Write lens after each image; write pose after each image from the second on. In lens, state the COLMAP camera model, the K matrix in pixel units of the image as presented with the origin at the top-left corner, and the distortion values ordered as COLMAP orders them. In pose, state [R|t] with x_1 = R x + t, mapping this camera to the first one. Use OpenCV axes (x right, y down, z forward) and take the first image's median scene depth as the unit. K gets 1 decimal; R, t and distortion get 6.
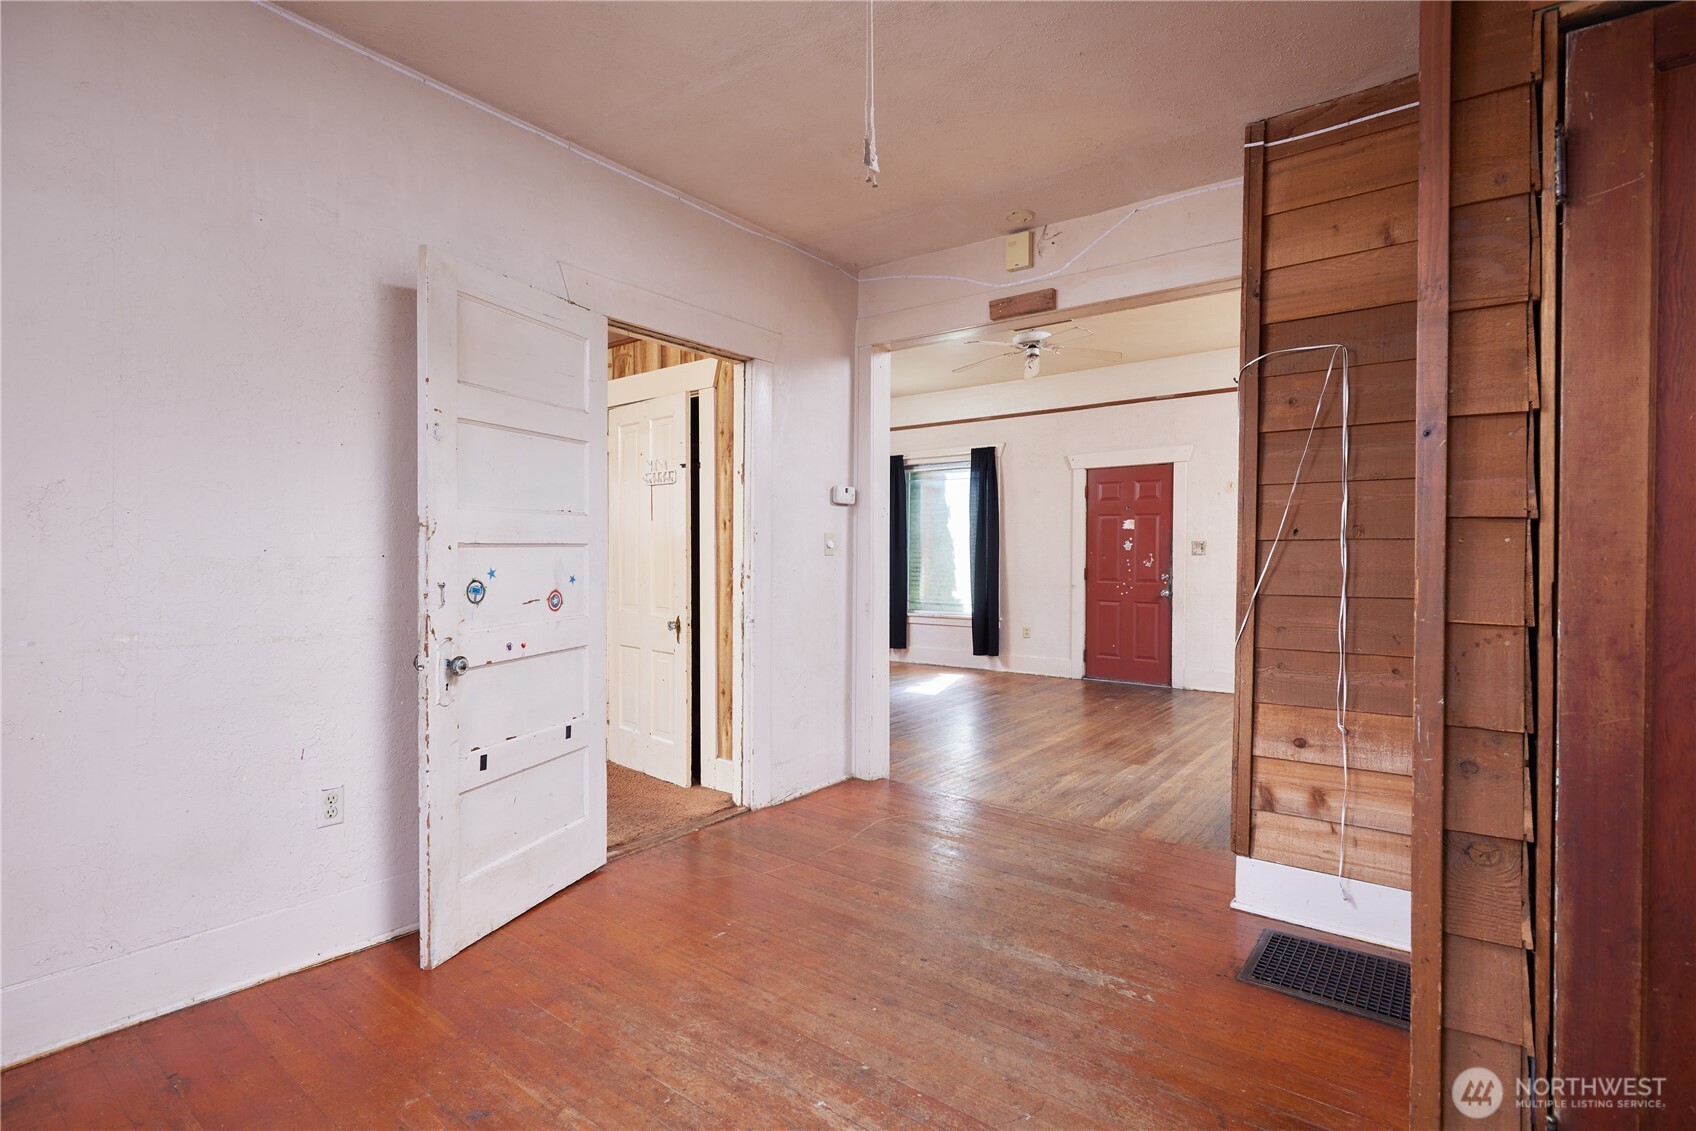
lens RADIAL K [[812.7, 0, 854.2], [0, 812.7, 564.2], [0, 0, 1]] dist [0.000050, 0.000136]
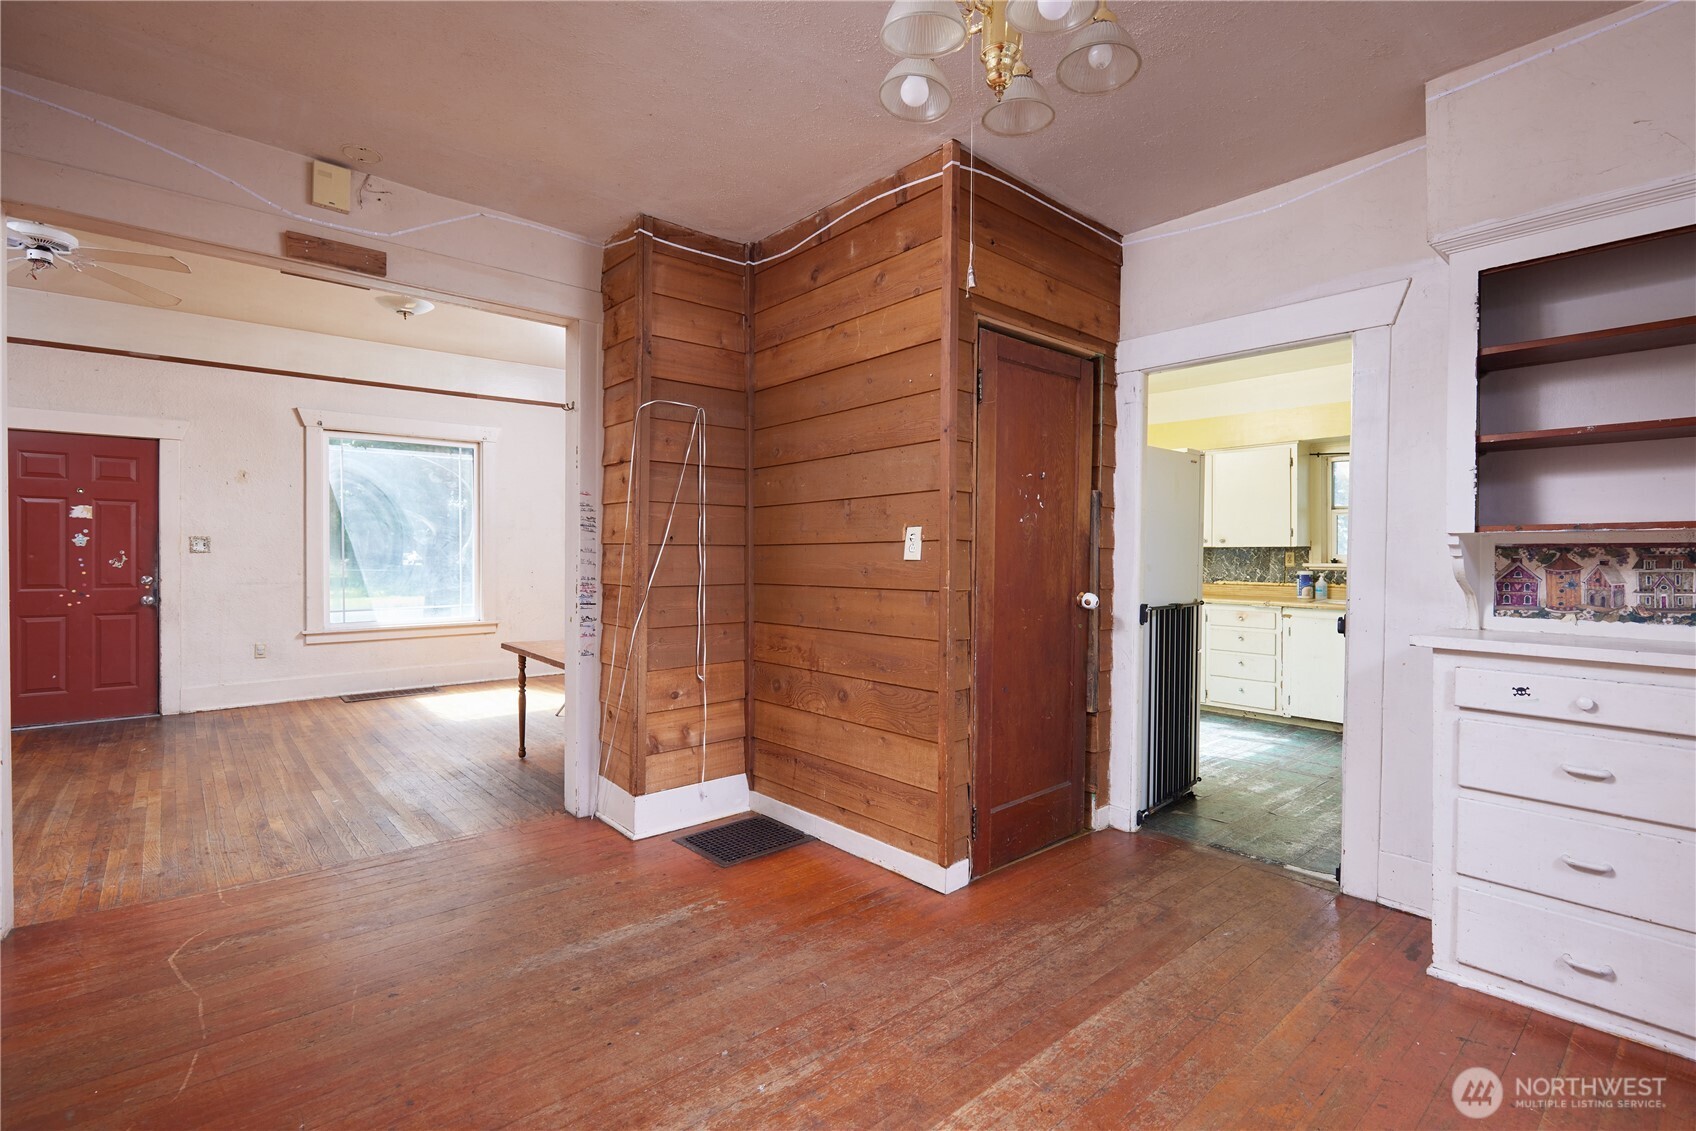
lens RADIAL K [[774.4, 0, 858.8], [0, 774.4, 564.4], [0, 0, 1]] dist [0.000716, 0.000129]
pose [[0.193922, -0.016681, 0.980875, -0.620062], [0.008795, 0.999845, 0.015265, -0.013557], [-0.980978, 0.005667, 0.194038, 0.430338]]
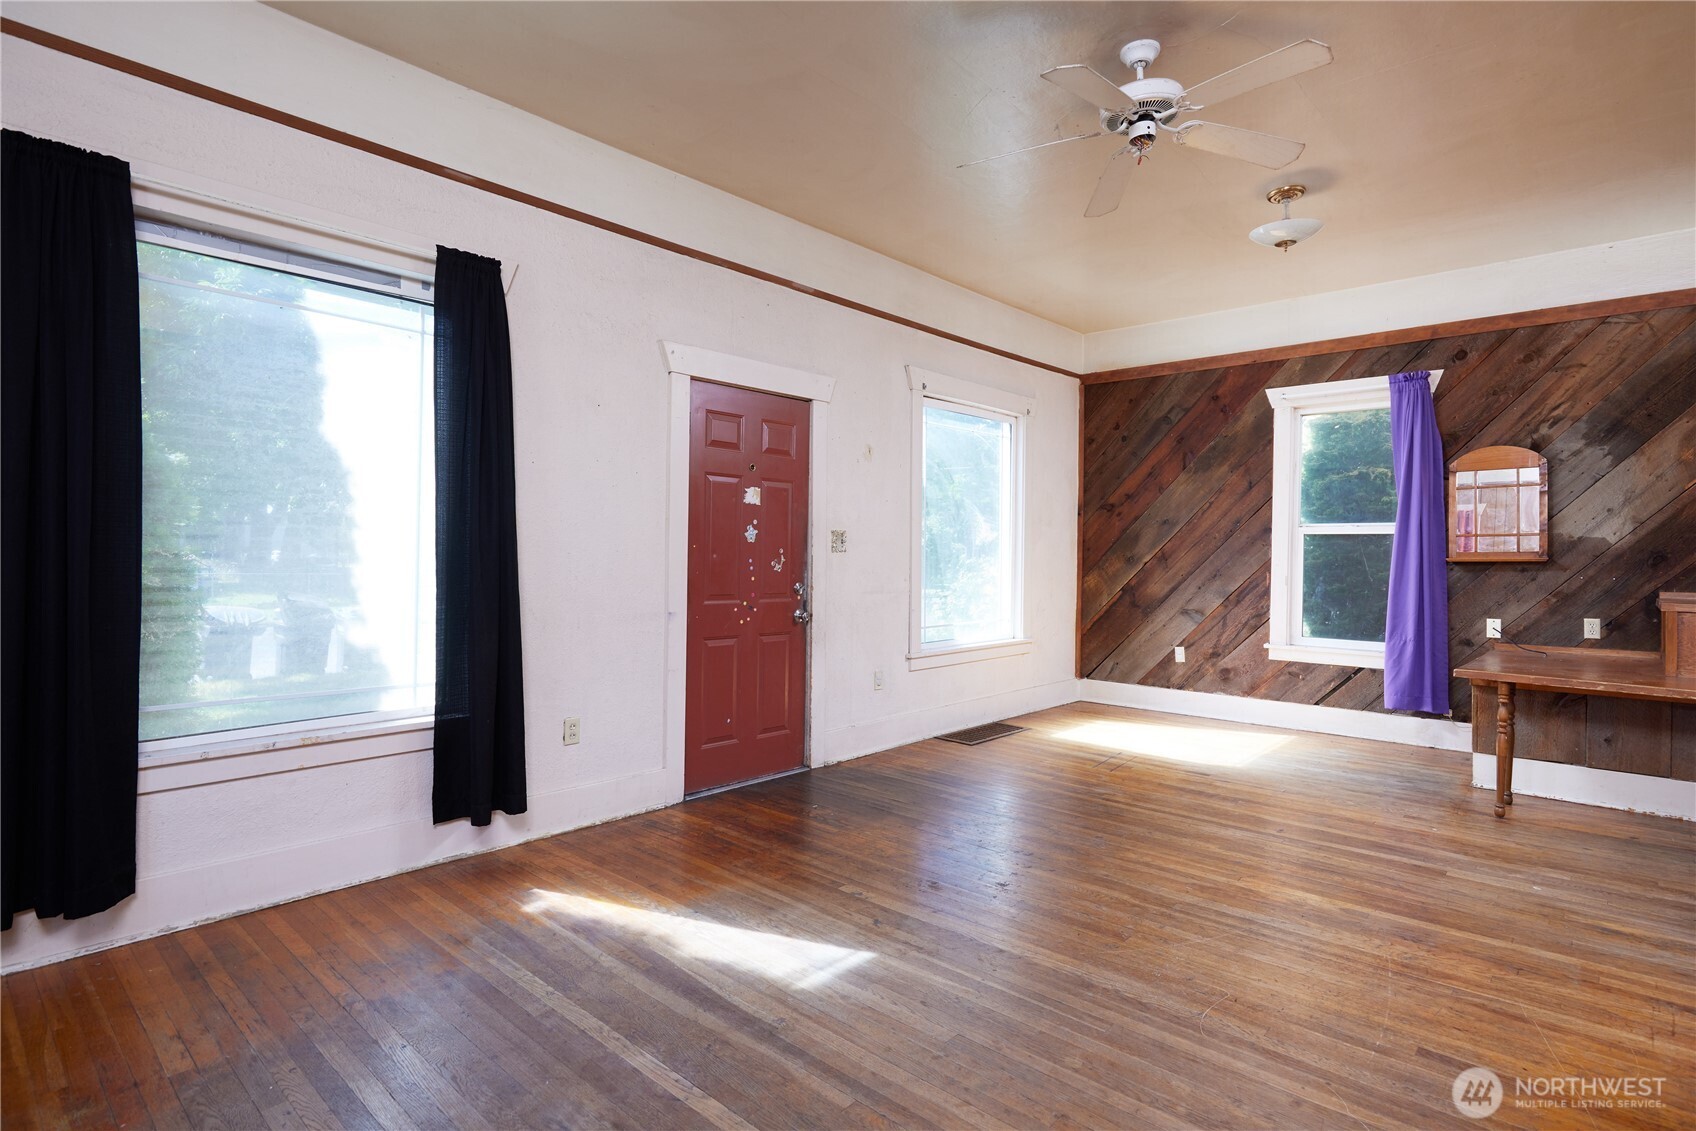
lens RADIAL K [[851.6, 0, 856.8], [0, 851.6, 561.1], [0, 0, 1]] dist [0.002903, 0.000822]
pose [[0.080945, -0.005913, 0.996701, -0.648447], [0.003557, 0.999978, 0.005643, -0.020246], [-0.996712, 0.003089, 0.080964, 2.420161]]
